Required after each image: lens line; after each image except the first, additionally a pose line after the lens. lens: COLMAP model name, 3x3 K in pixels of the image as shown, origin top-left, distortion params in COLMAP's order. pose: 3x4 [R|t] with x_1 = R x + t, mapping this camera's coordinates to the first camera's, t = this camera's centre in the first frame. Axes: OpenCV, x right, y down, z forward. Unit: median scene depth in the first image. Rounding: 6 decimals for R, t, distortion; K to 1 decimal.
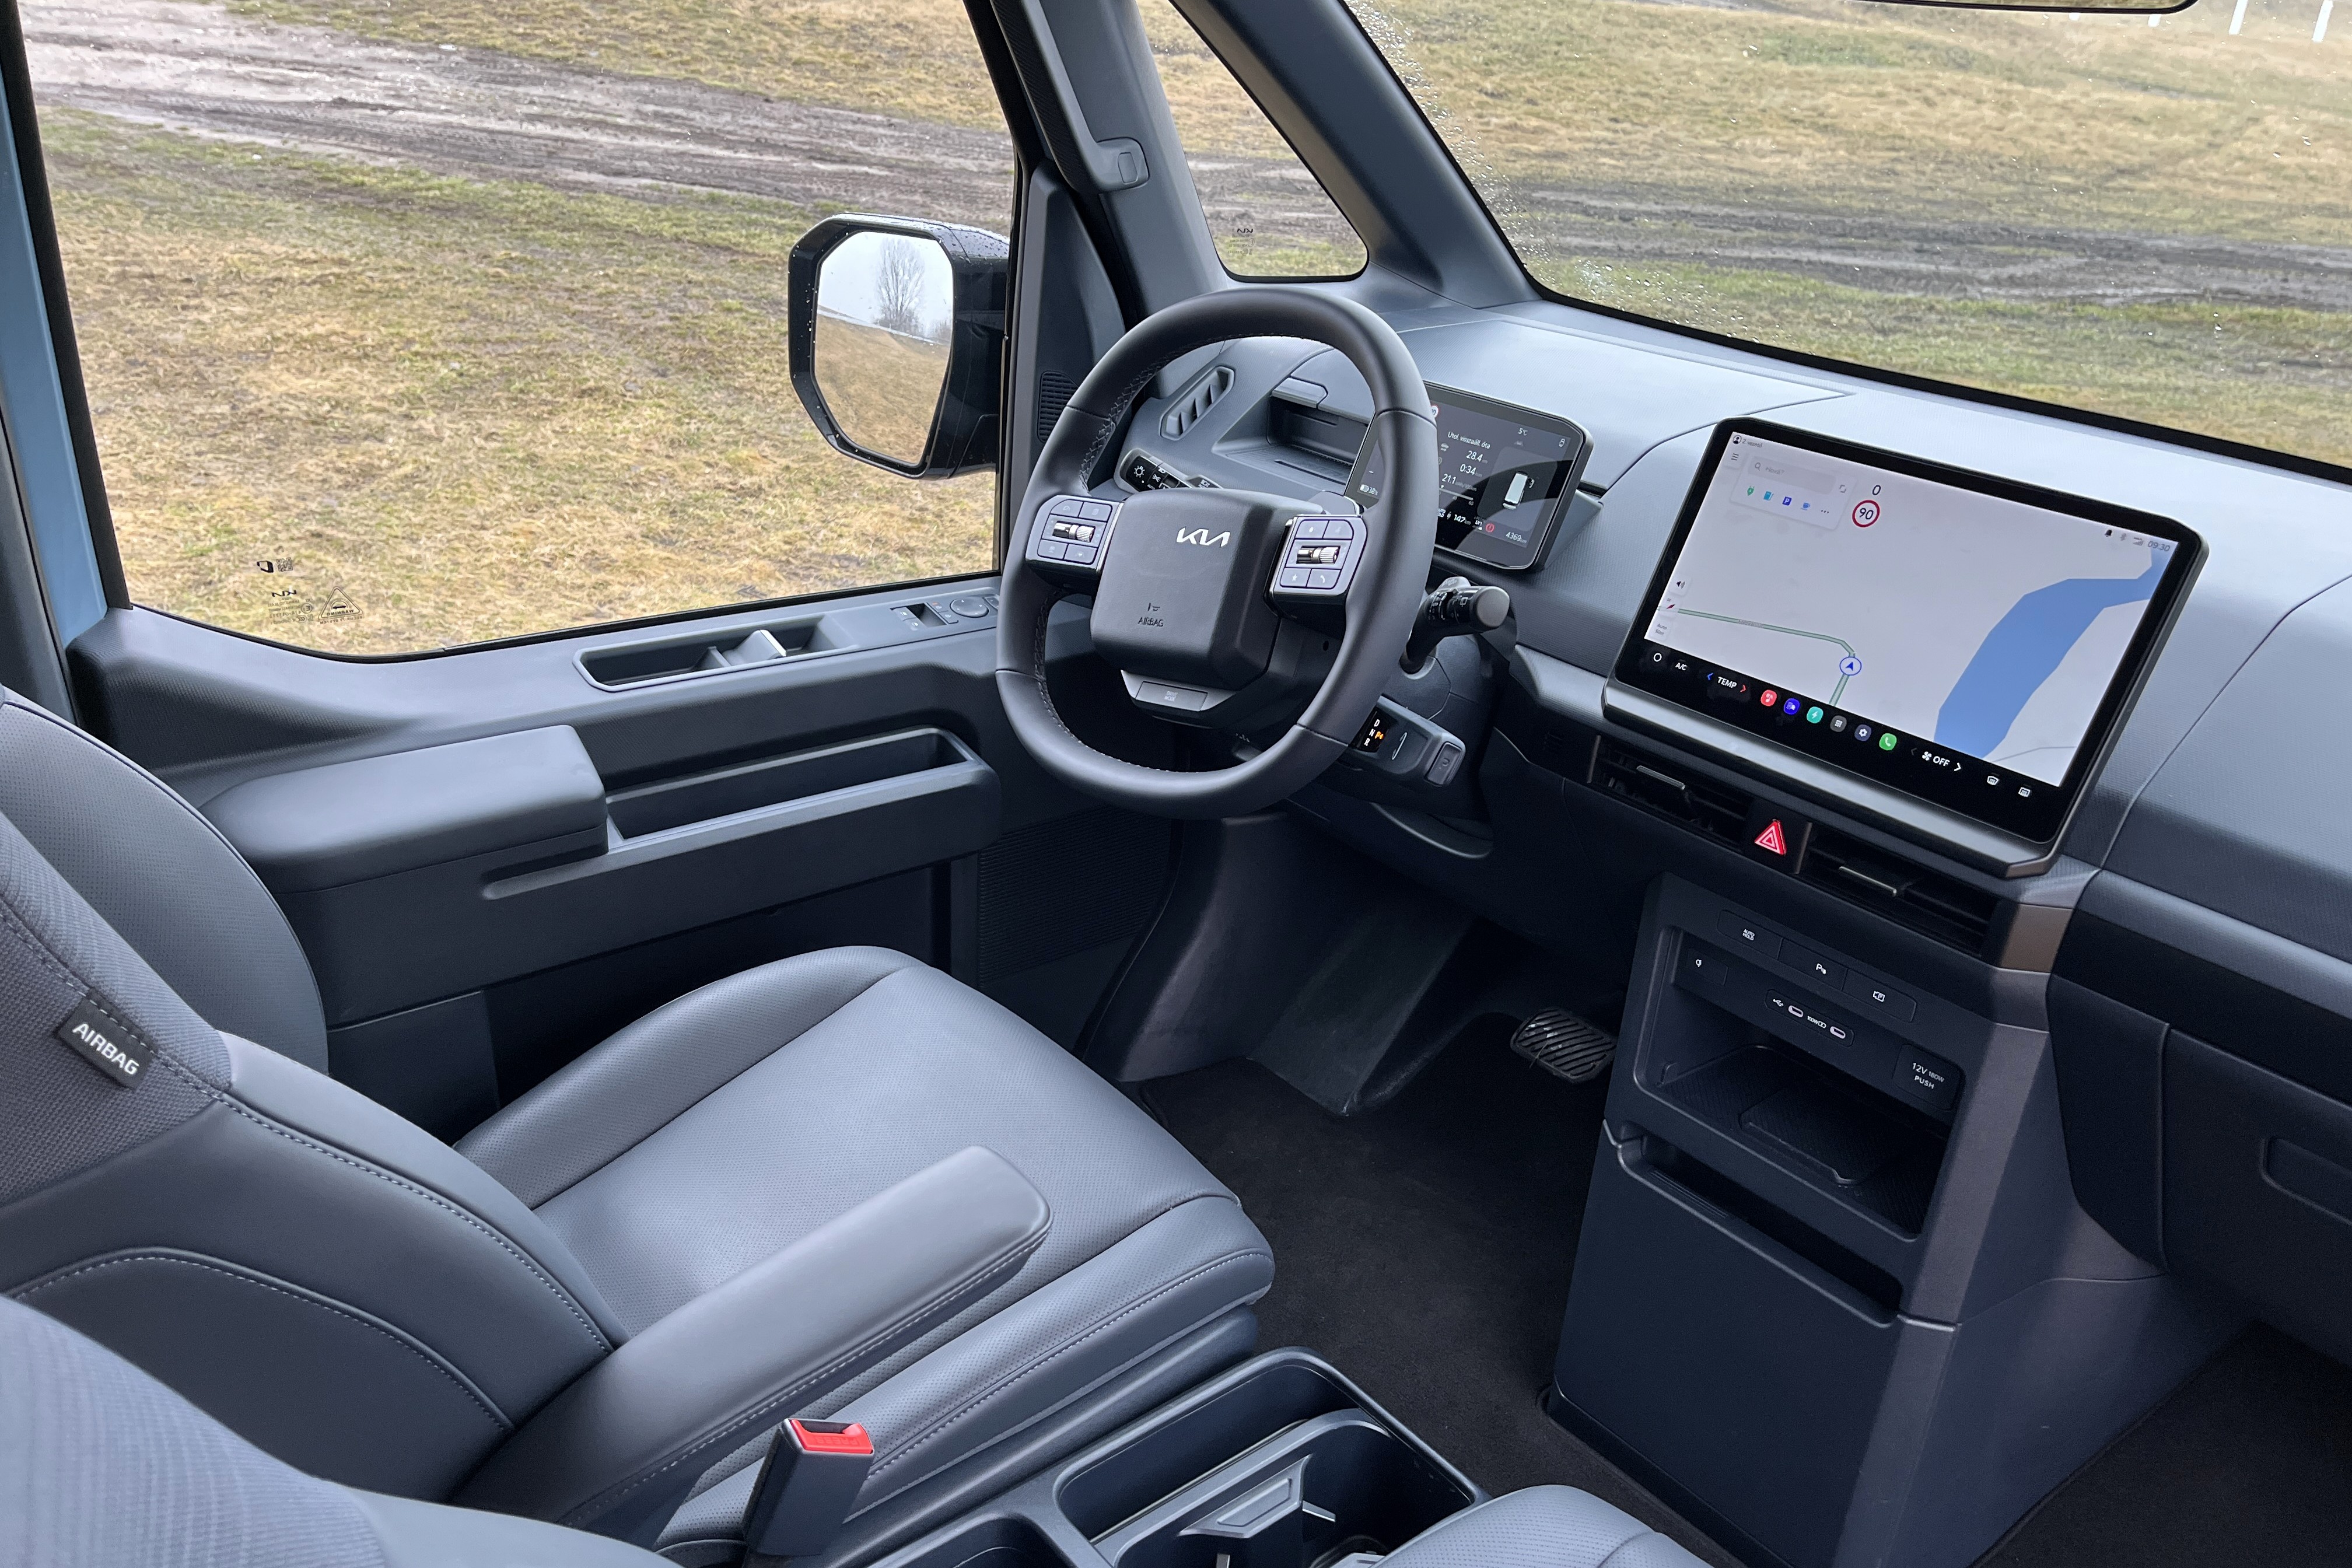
lens RADIAL K [[1764.7, 0, 1182.2], [0, 1764.7, 876.1], [0, 0, 1]] dist [0.063750, -0.098134]
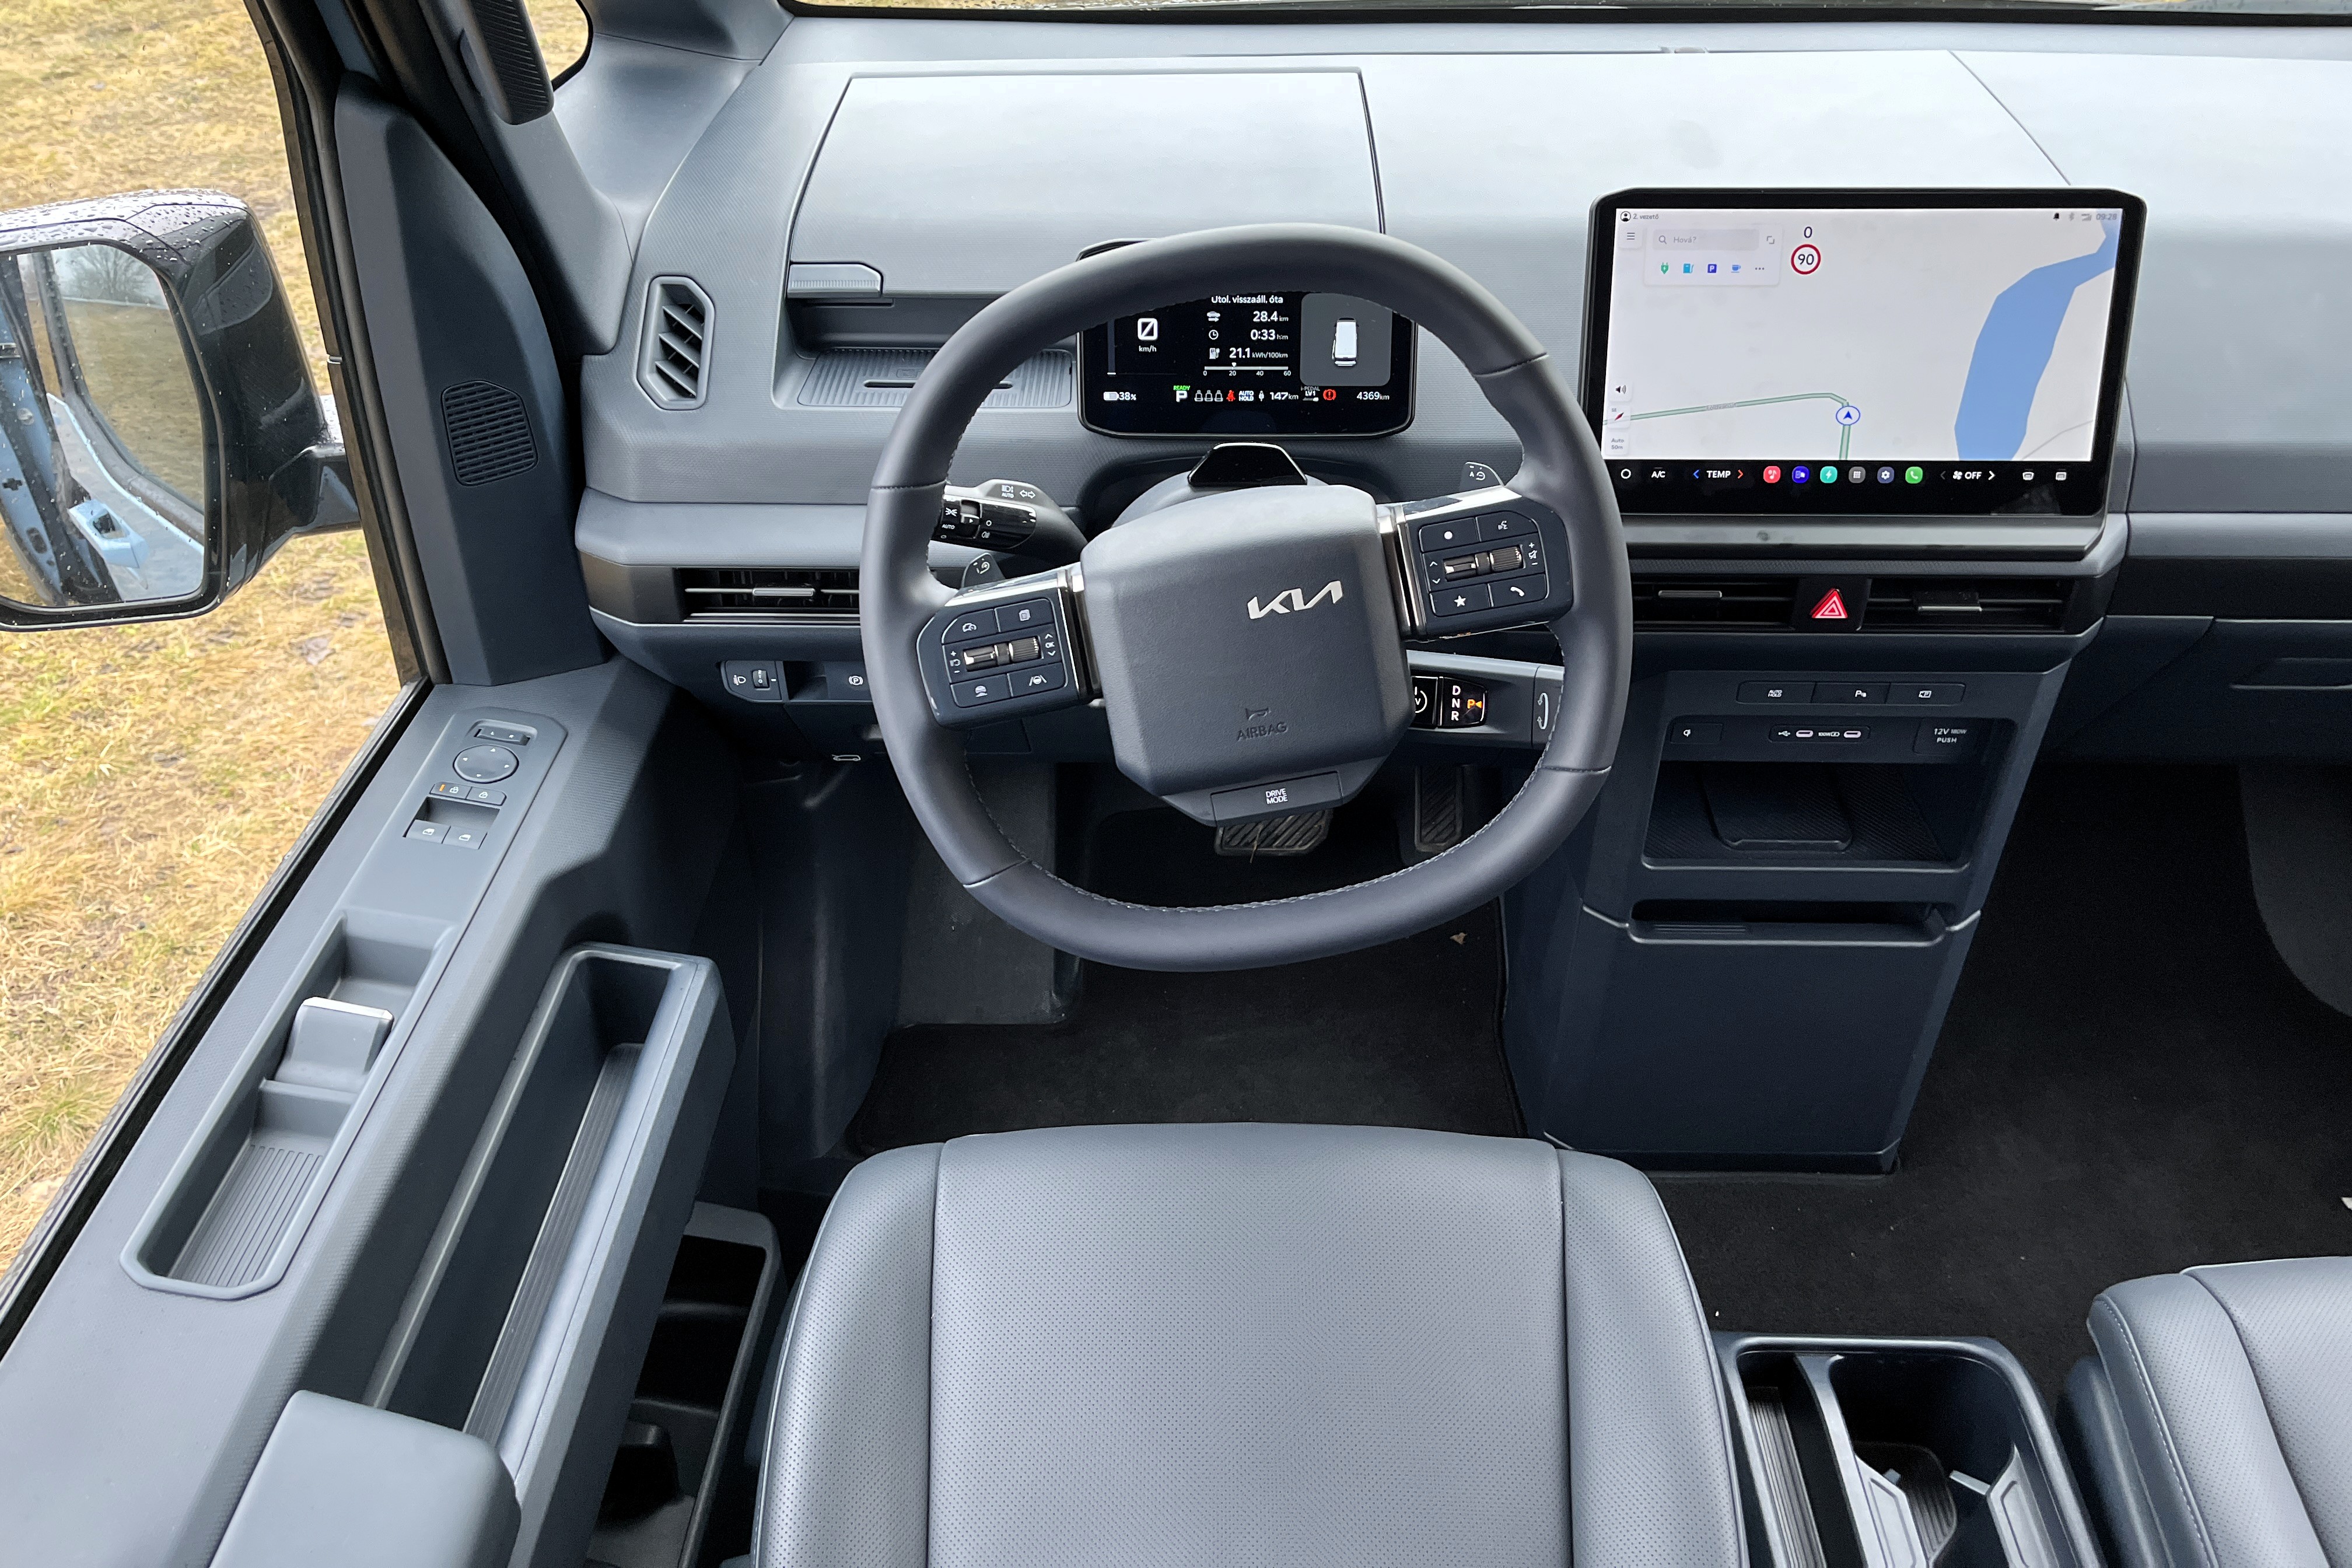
lens RADIAL K [[1789.4, 0, 1183.2], [0, 1789.4, 677.9], [0, 0, 1]] dist [0.058094, -0.074495]
pose [[0.639322, -0.499390, 0.584702, -0.370824], [0.380200, 0.866246, 0.324138, -0.335639], [-0.668367, 0.015075, 0.743678, 0.387578]]
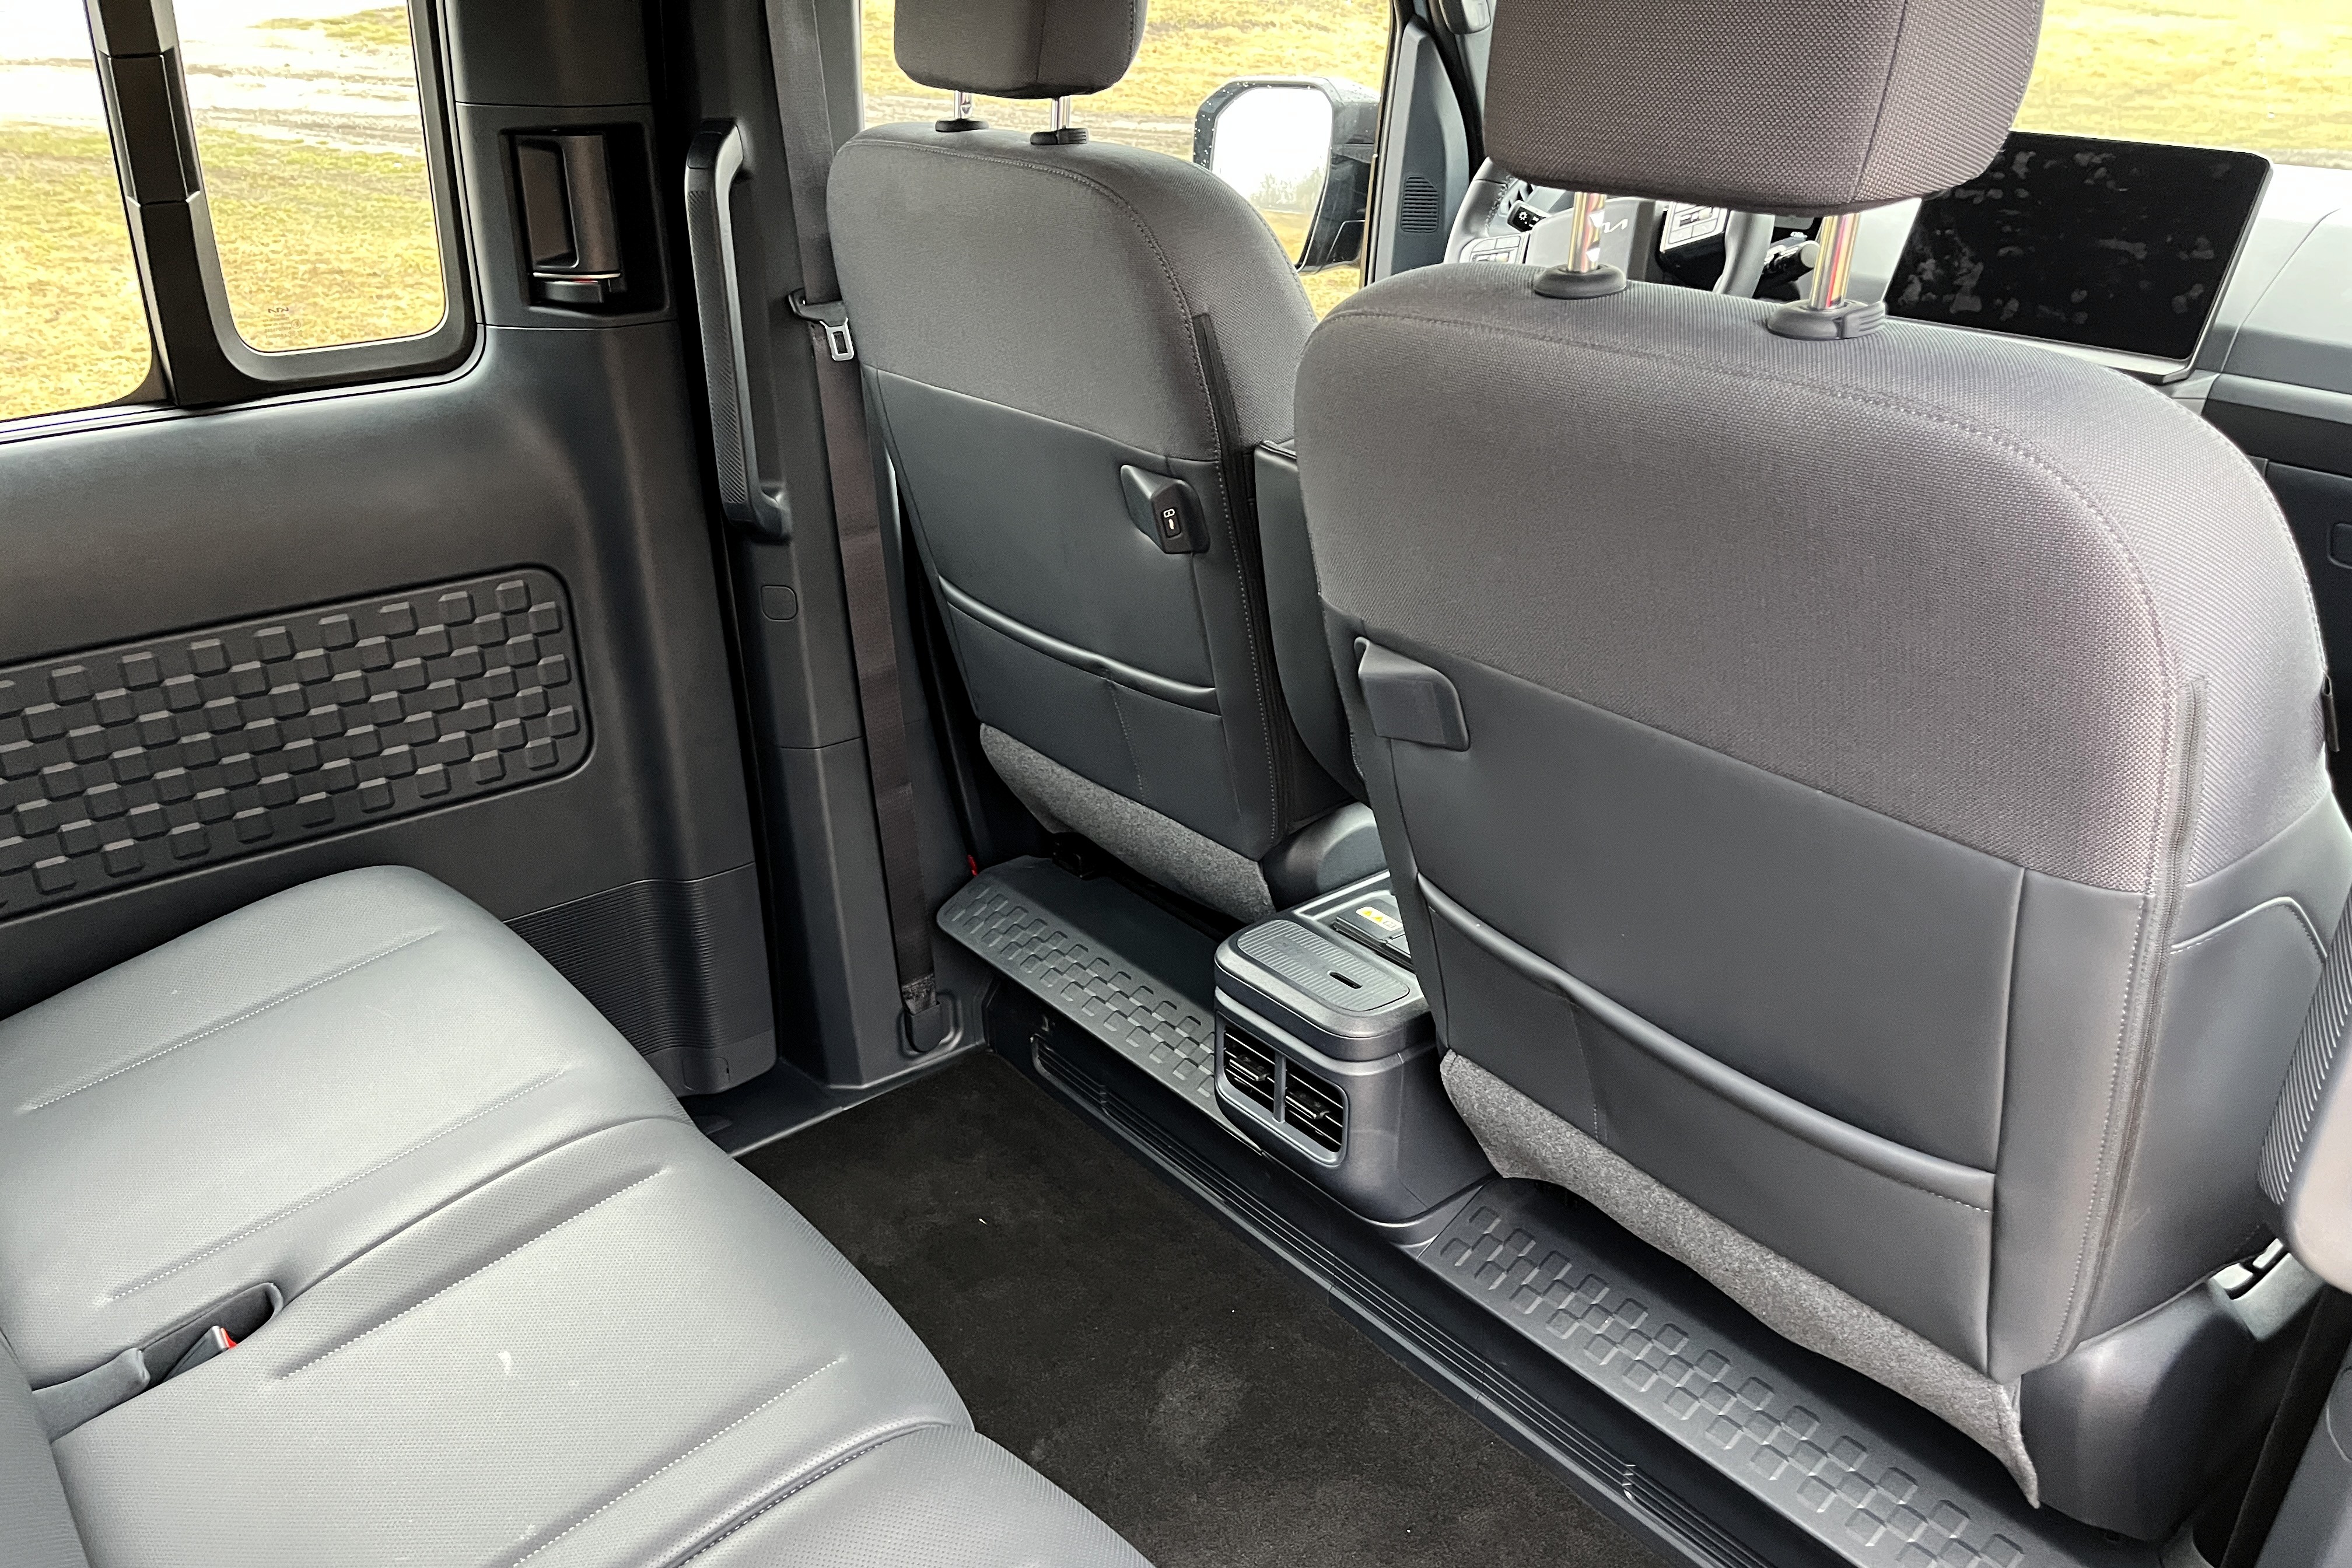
lens RADIAL K [[1769.9, 0, 1191.3], [0, 1769.9, 899.9], [0, 0, 1]] dist [0.065723, -0.096630]
pose [[0.998483, -0.053043, -0.014770, -0.280505], [0.053253, 0.998480, 0.014222, 0.270248], [0.013993, -0.014987, 0.999790, -0.429210]]
